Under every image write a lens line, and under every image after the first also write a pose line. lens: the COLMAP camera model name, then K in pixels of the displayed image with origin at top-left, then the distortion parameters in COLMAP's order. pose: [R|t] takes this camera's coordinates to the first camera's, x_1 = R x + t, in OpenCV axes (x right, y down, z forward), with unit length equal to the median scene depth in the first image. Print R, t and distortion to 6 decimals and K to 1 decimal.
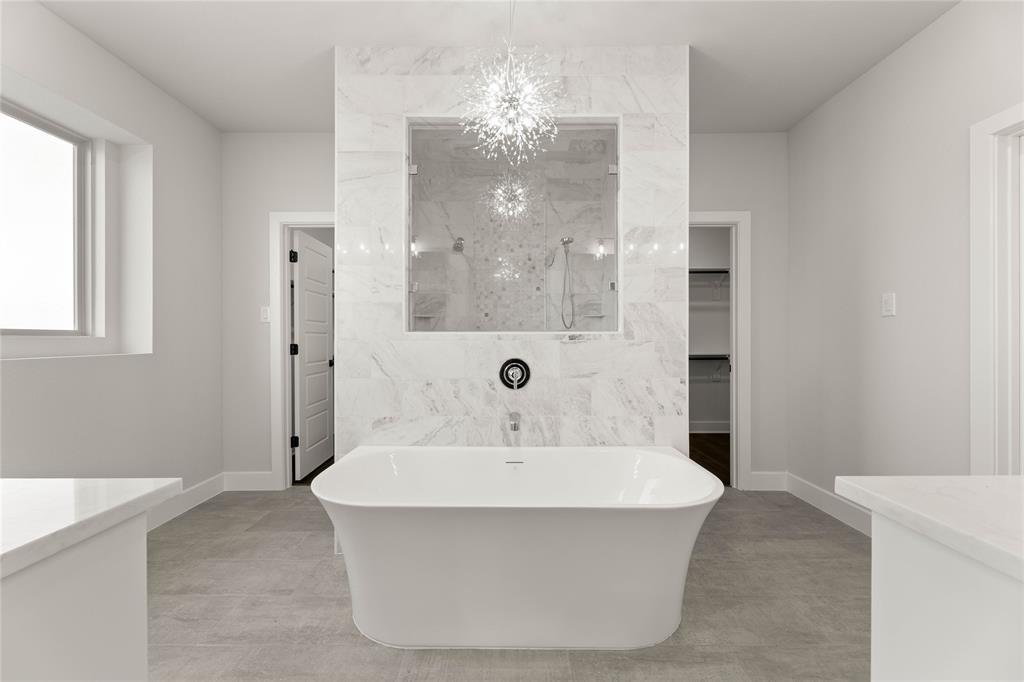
lens RADIAL K [[413.1, 0, 507.5], [0, 413.1, 334.9], [0, 0, 1]] dist [0.003361, -0.000900]
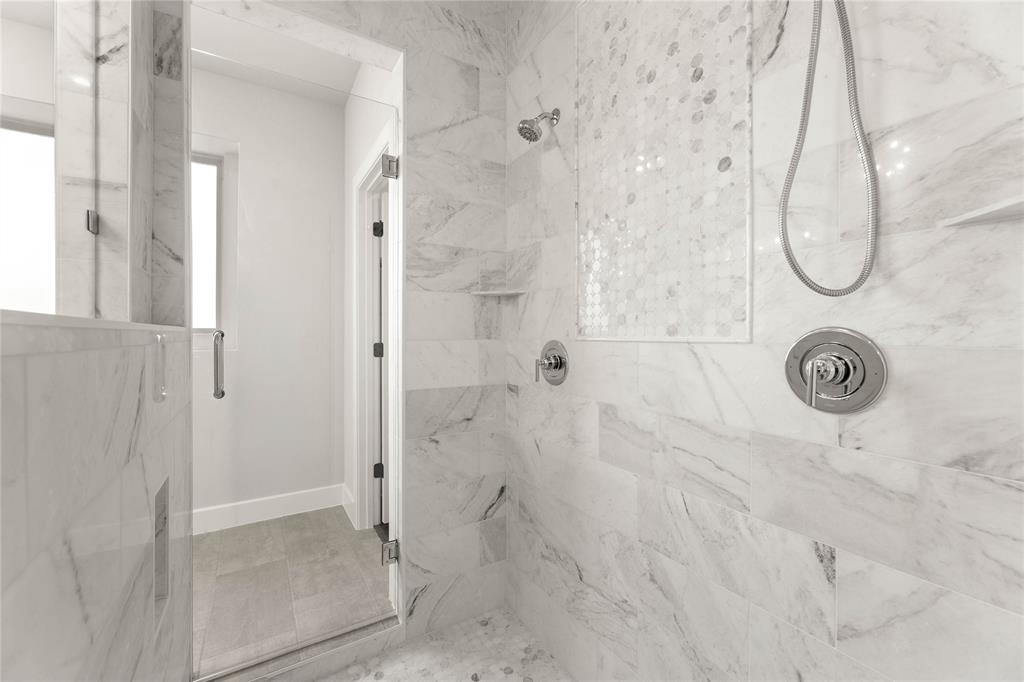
lens RADIAL K [[413.1, 0, 517.5], [0, 413.1, 335.9], [0, 0, 1]] dist [0.003361, -0.000900]
pose [[0.547746, 0.003128, -0.836639, 0.235274], [-0.010587, 0.999939, -0.003192, 0.009203], [0.836578, 0.010606, 0.547745, 0.725772]]
